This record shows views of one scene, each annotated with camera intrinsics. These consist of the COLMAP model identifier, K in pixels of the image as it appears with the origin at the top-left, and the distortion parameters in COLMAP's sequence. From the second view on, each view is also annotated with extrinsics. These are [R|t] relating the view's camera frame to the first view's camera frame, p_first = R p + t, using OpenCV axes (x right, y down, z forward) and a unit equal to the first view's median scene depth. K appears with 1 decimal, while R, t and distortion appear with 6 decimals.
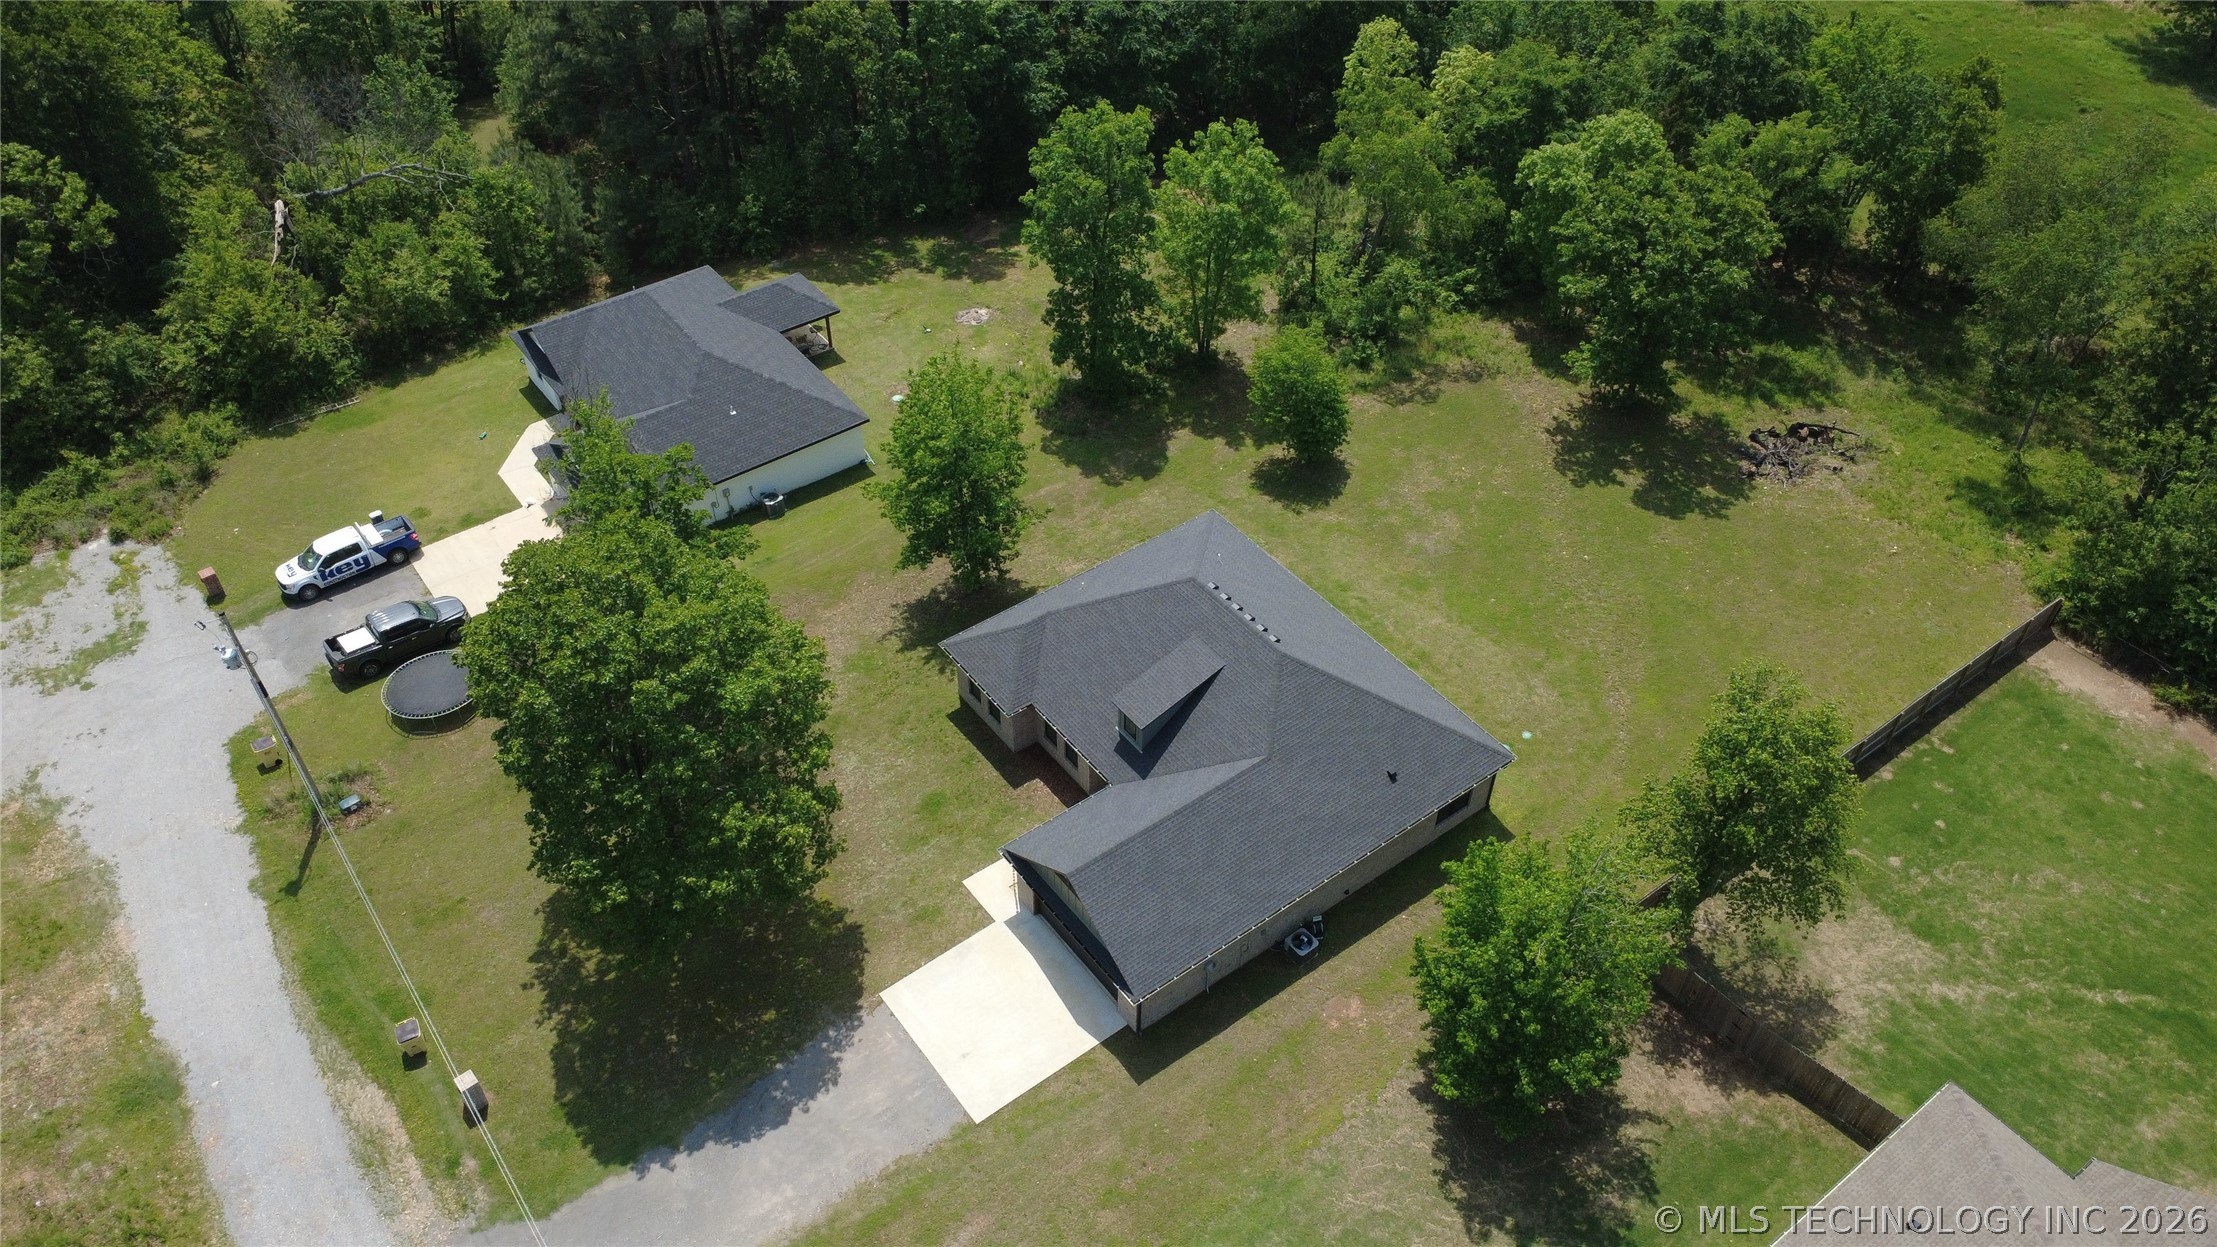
lens RADIAL K [[1613.8, 0, 1111.0], [0, 1613.8, 640.3], [0, 0, 1]] dist [-0.003425, 0.004828]
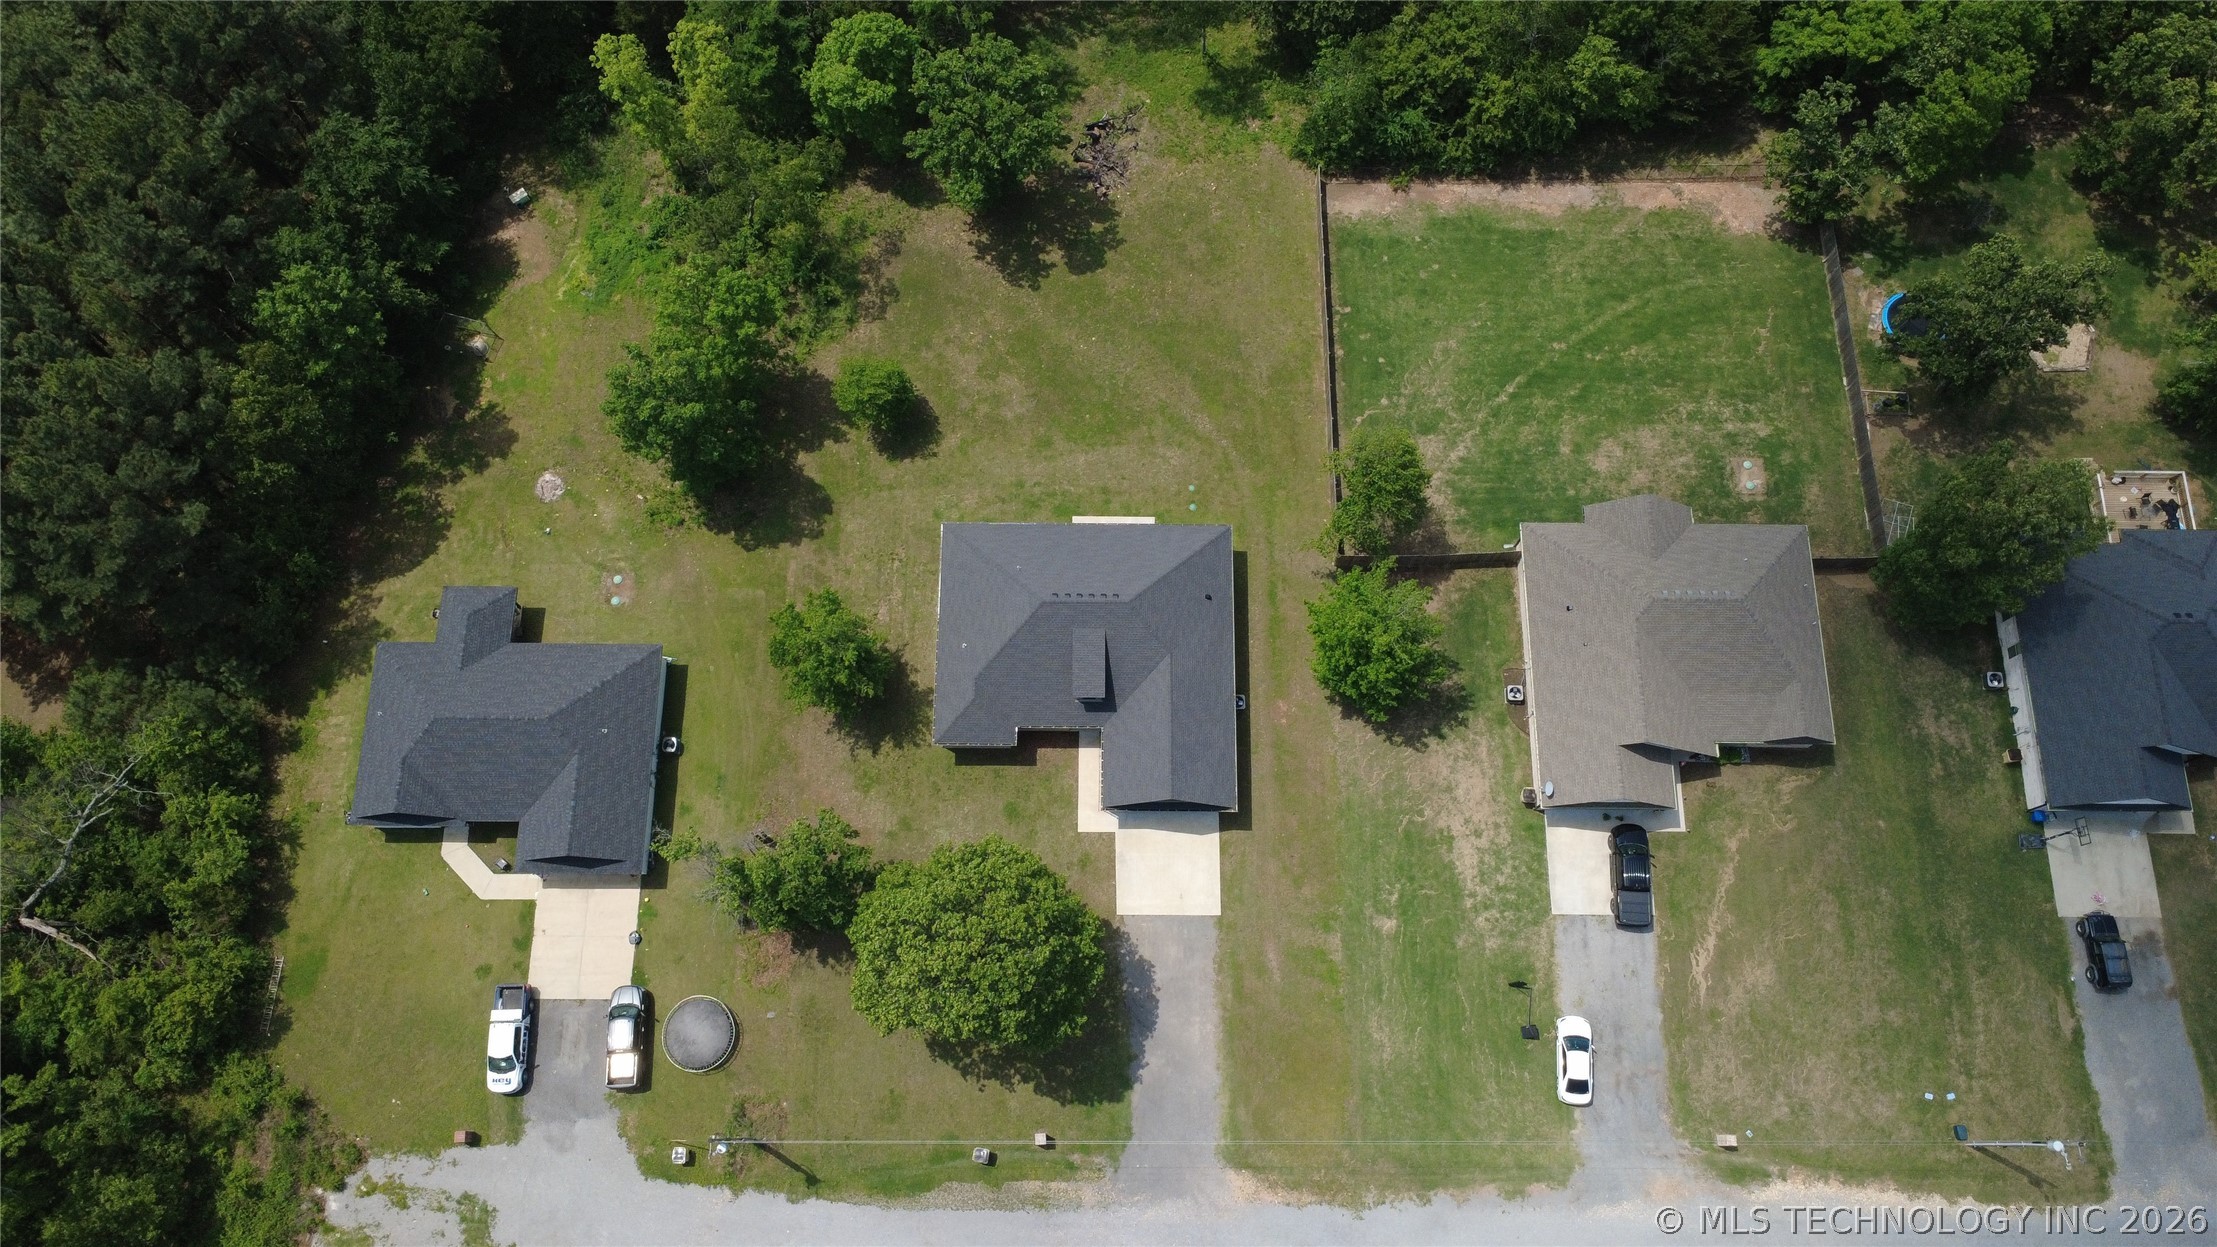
lens RADIAL K [[1613.8, 0, 1111.0], [0, 1613.8, 640.3], [0, 0, 1]] dist [-0.003425, 0.004828]
pose [[0.599407, -0.763450, 0.240531, -0.260666], [0.548848, 0.610739, 0.570757, -0.726071], [-0.582646, -0.210101, 0.785099, -0.215386]]
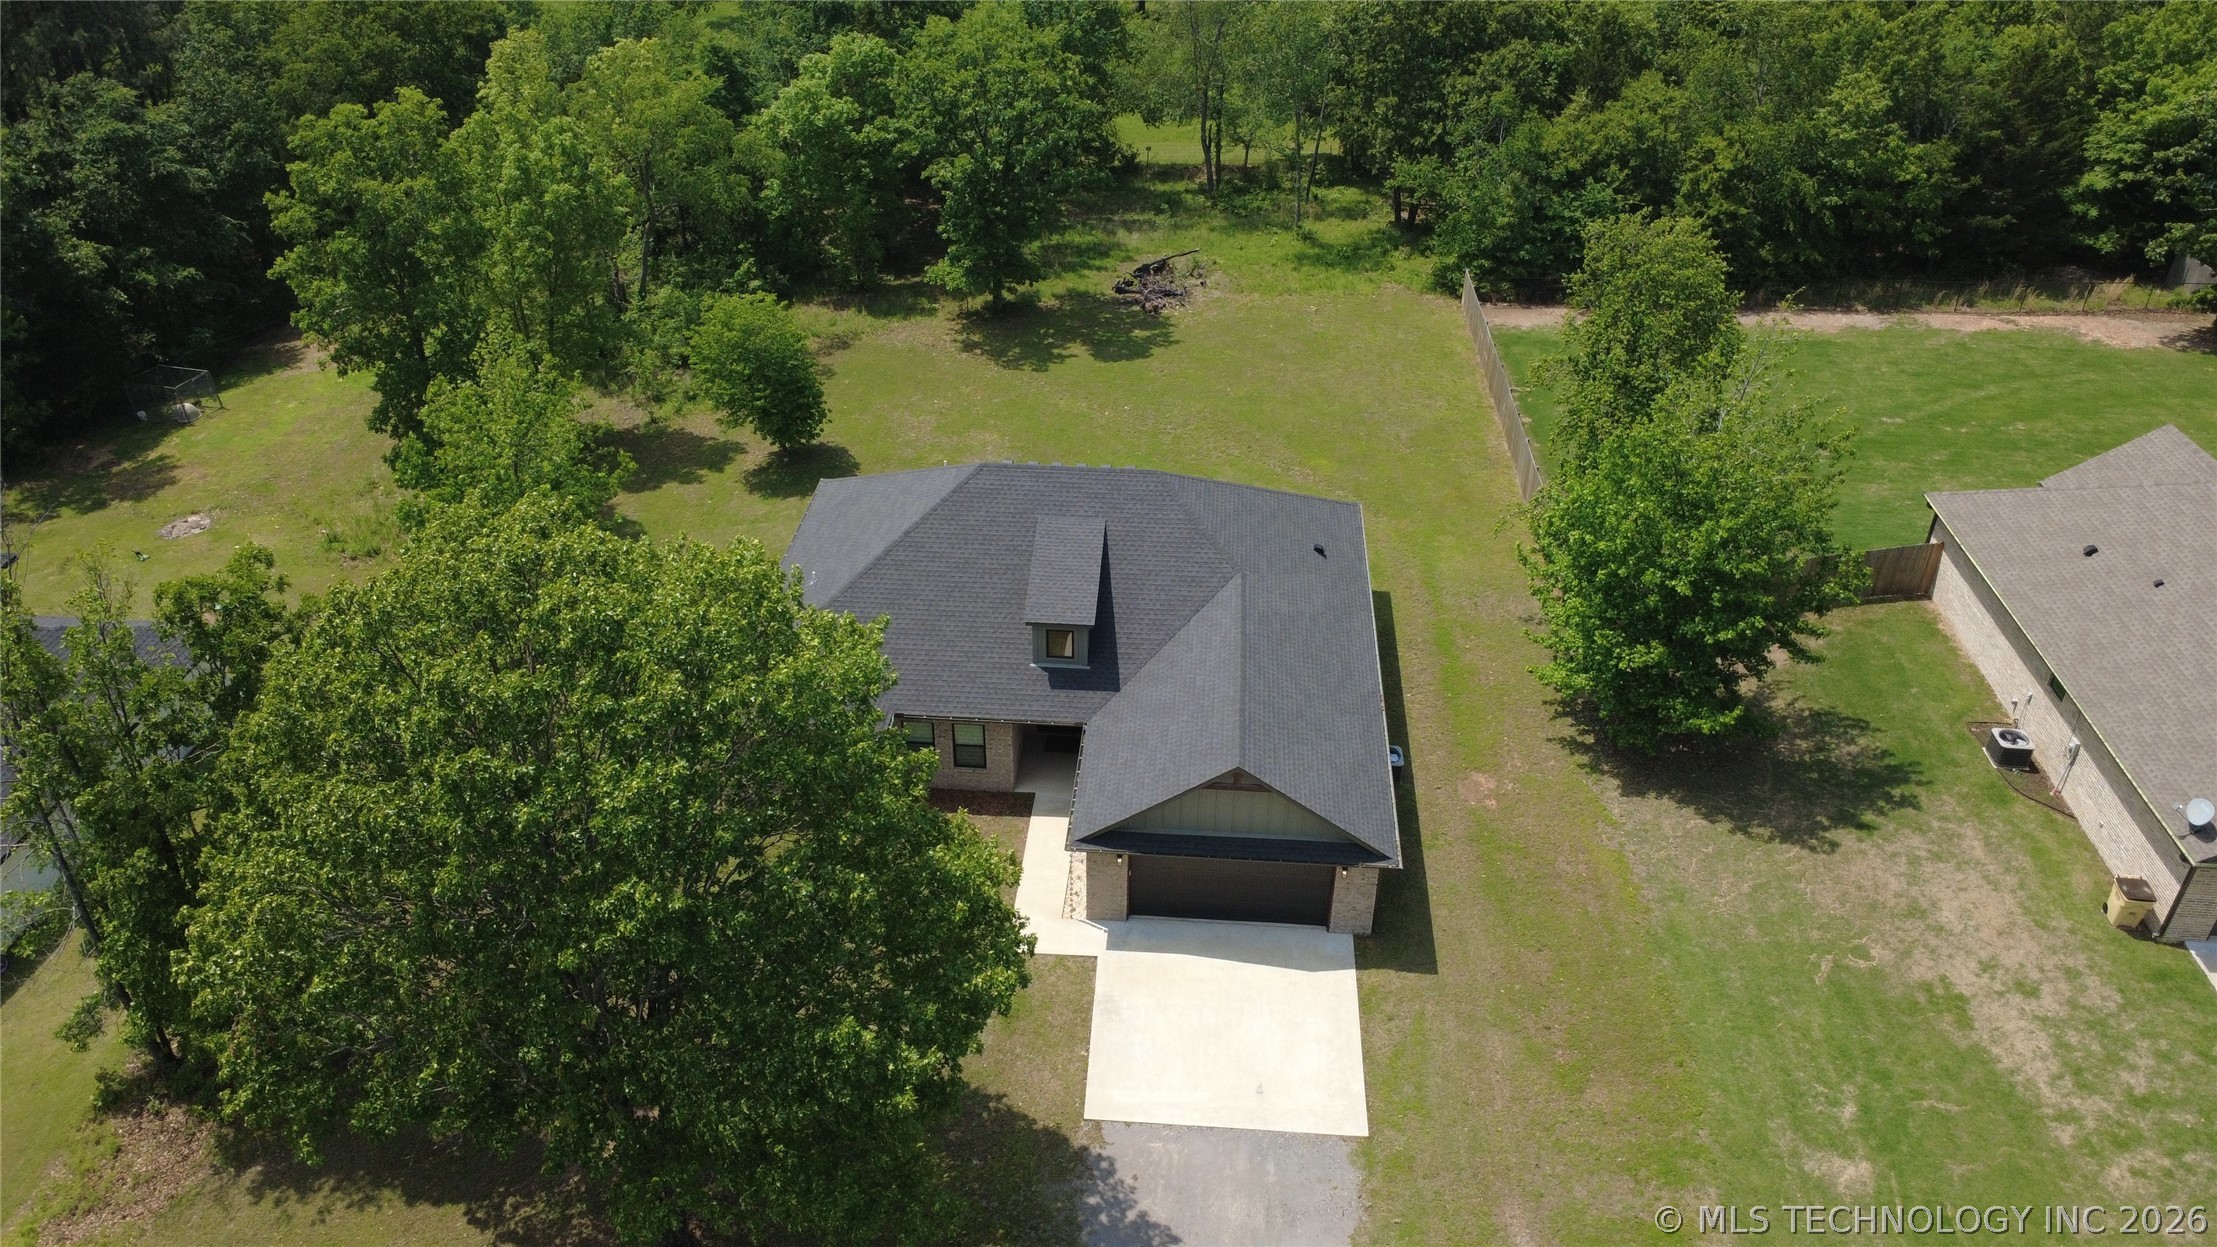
lens RADIAL K [[1613.8, 0, 1111.0], [0, 1613.8, 640.3], [0, 0, 1]] dist [-0.003425, 0.004828]
pose [[0.654700, -0.412128, 0.633655, -0.354981], [0.521759, 0.852949, 0.015669, 0.043163], [-0.546933, 0.320357, 0.773457, 0.346629]]
